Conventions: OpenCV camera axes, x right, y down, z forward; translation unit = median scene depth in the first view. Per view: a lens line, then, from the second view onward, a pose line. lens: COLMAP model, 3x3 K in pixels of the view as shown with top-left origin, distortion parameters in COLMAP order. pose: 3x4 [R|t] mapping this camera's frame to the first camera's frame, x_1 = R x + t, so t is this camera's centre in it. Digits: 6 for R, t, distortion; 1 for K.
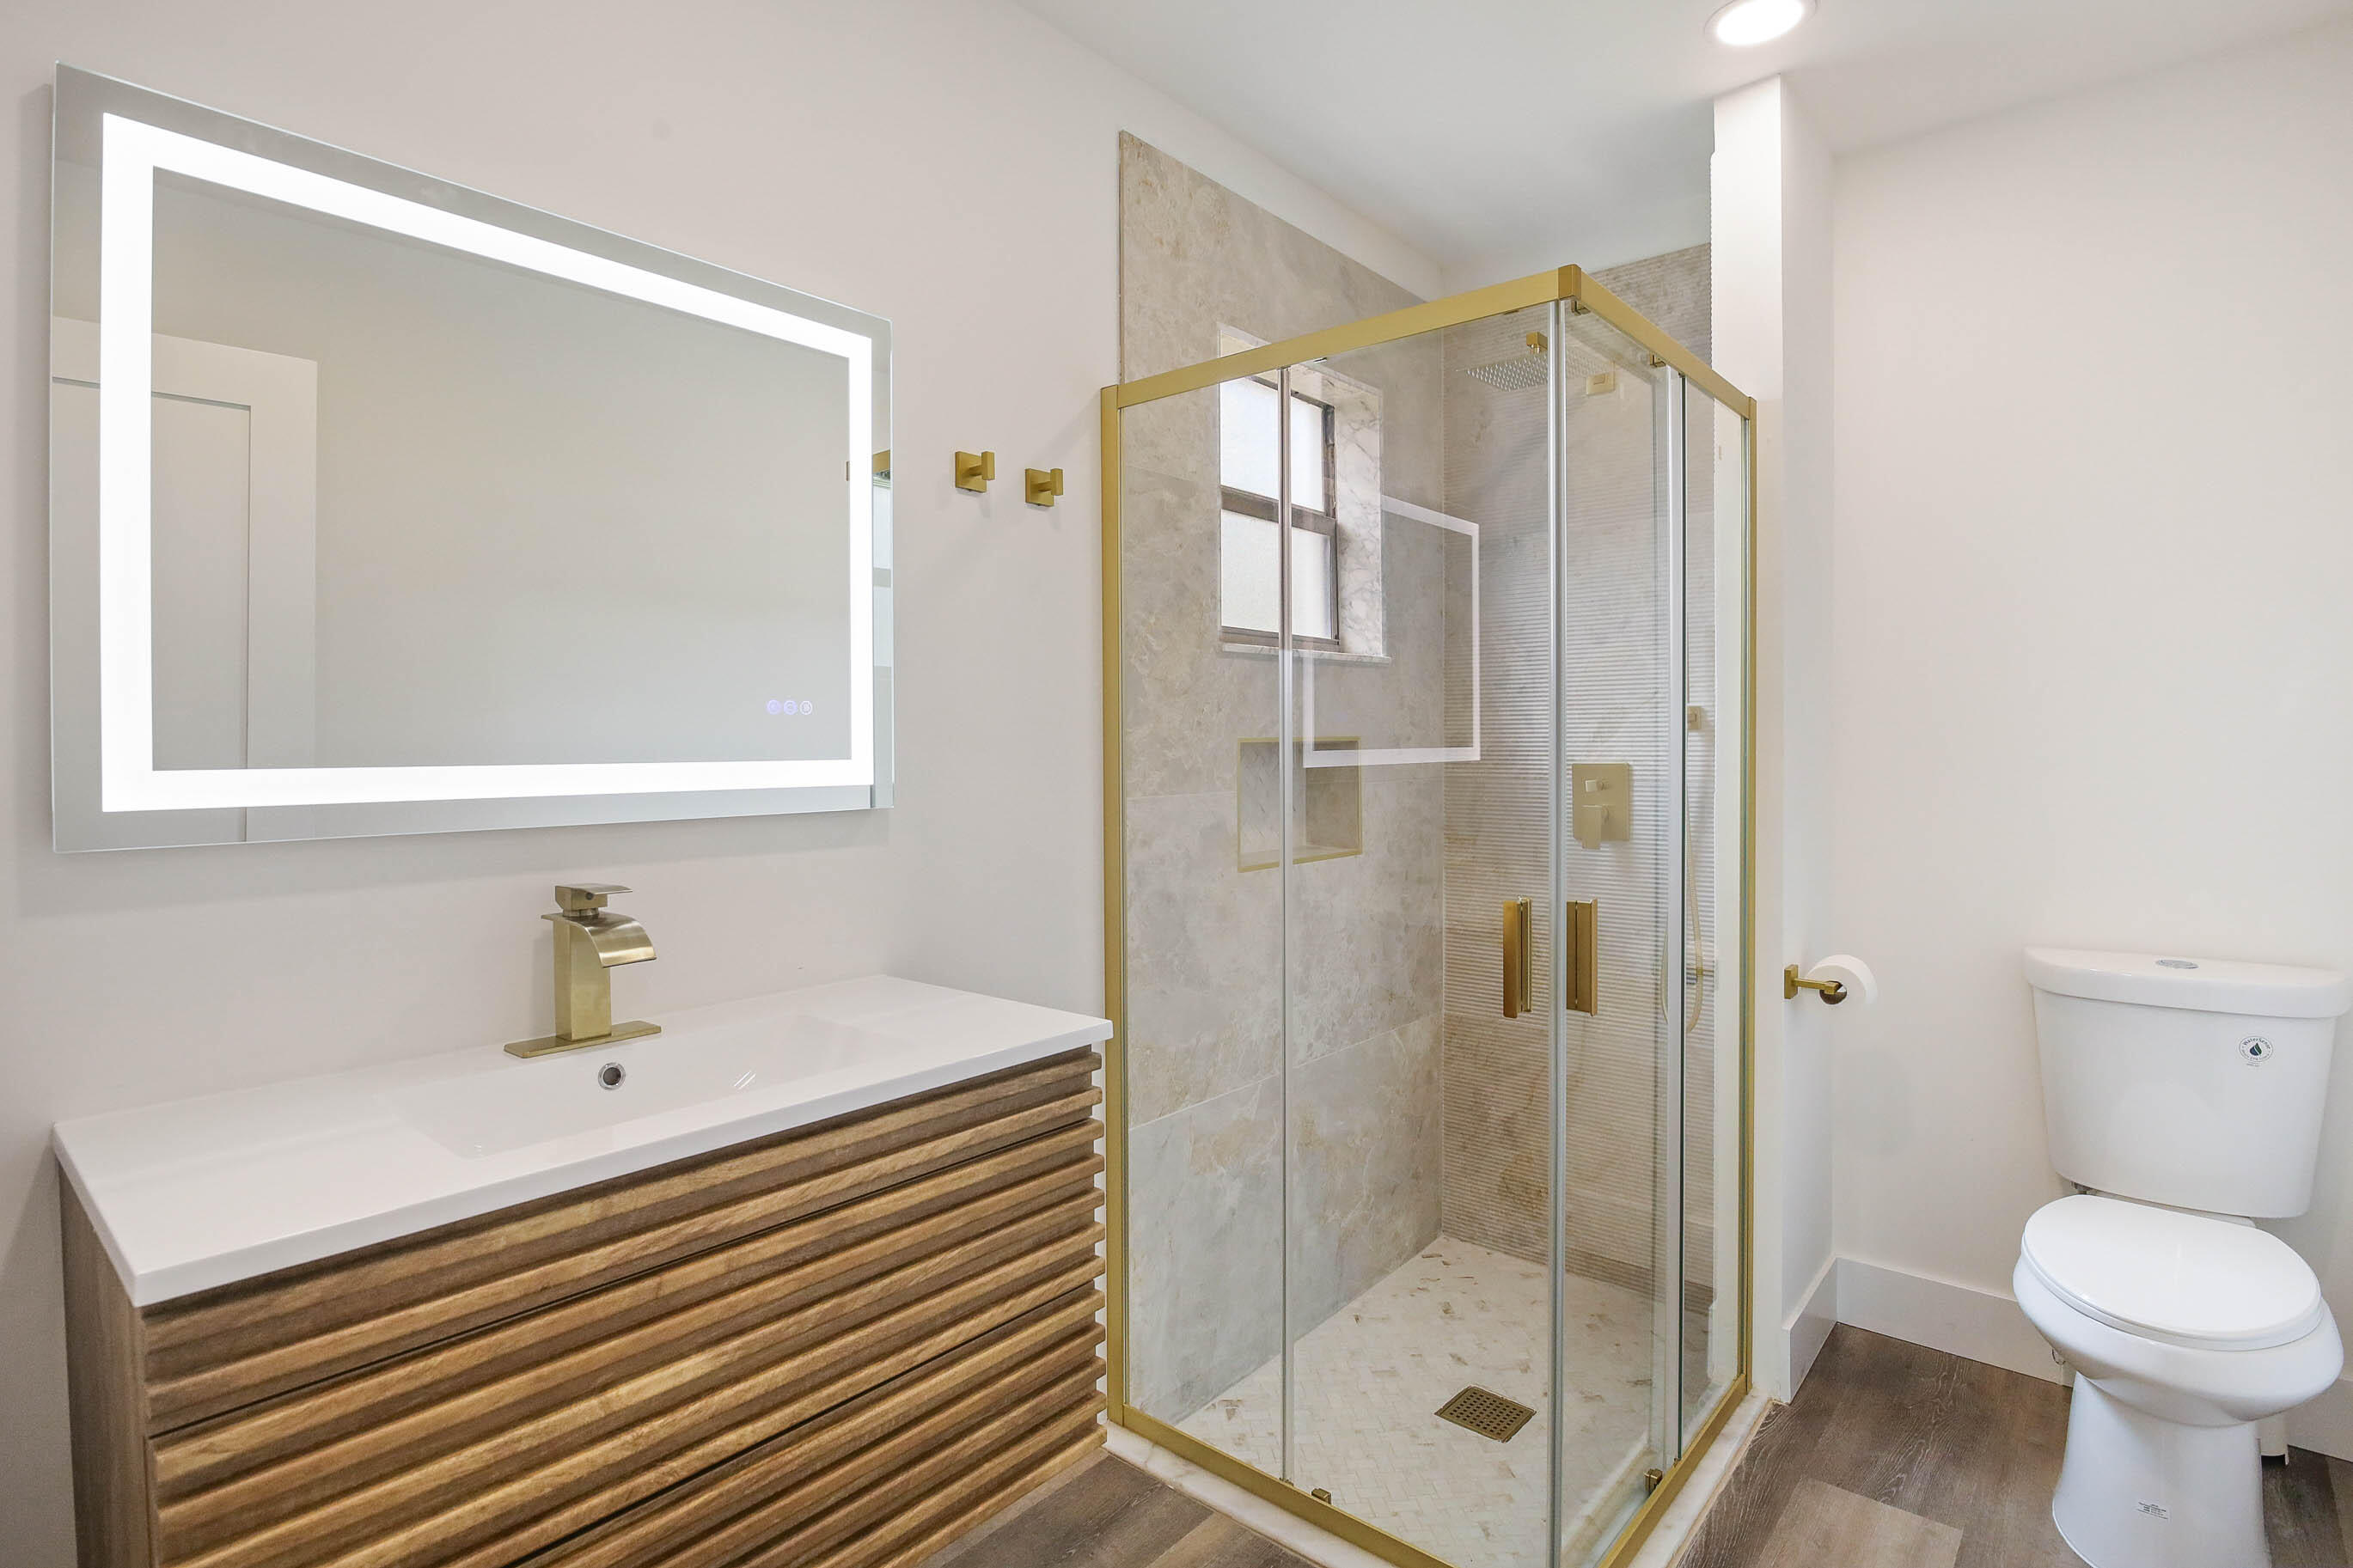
lens RADIAL K [[1164.4, 0, 1172.0], [0, 1164.4, 776.5], [0, 0, 1]] dist [-0.003487, -0.000335]
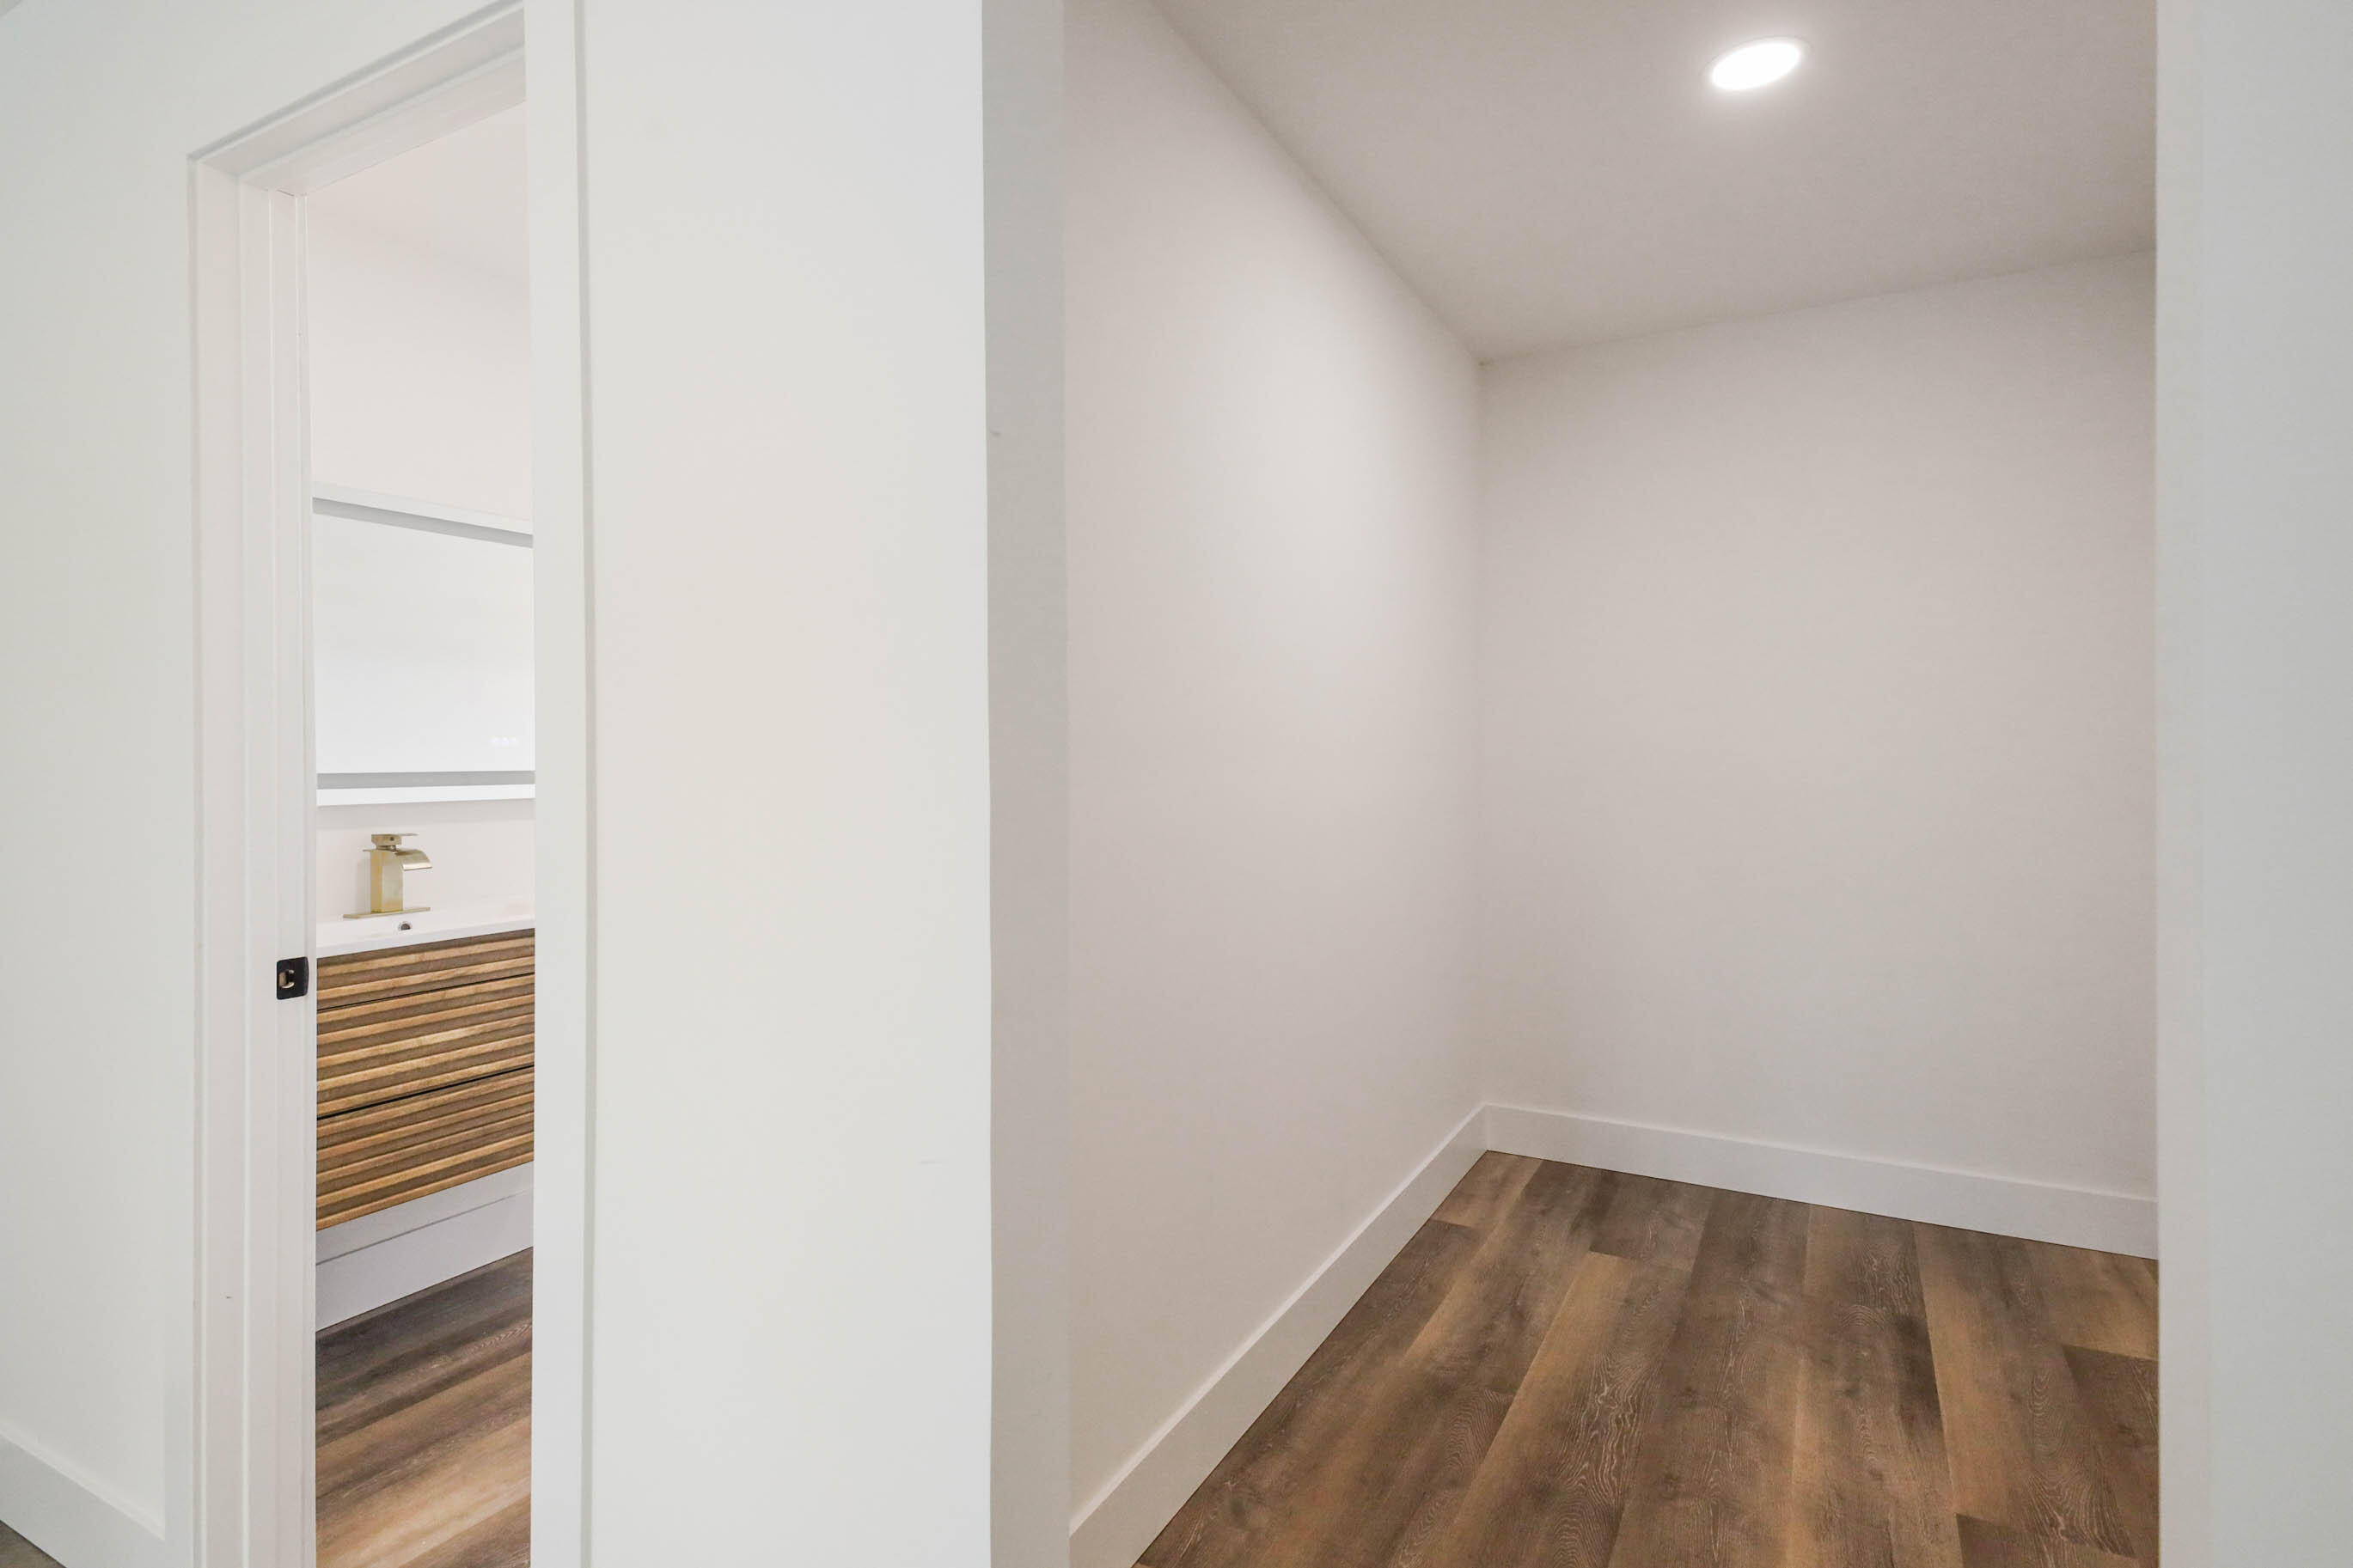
lens RADIAL K [[1188.3, 0, 1184.7], [0, 1188.3, 768.3], [0, 0, 1]] dist [0.004198, 0.000404]
pose [[0.975952, 0.004310, 0.217942, 0.457657], [0.000274, 0.999779, -0.021000, 0.034087], [-0.217984, 0.020555, 0.975736, -1.566686]]
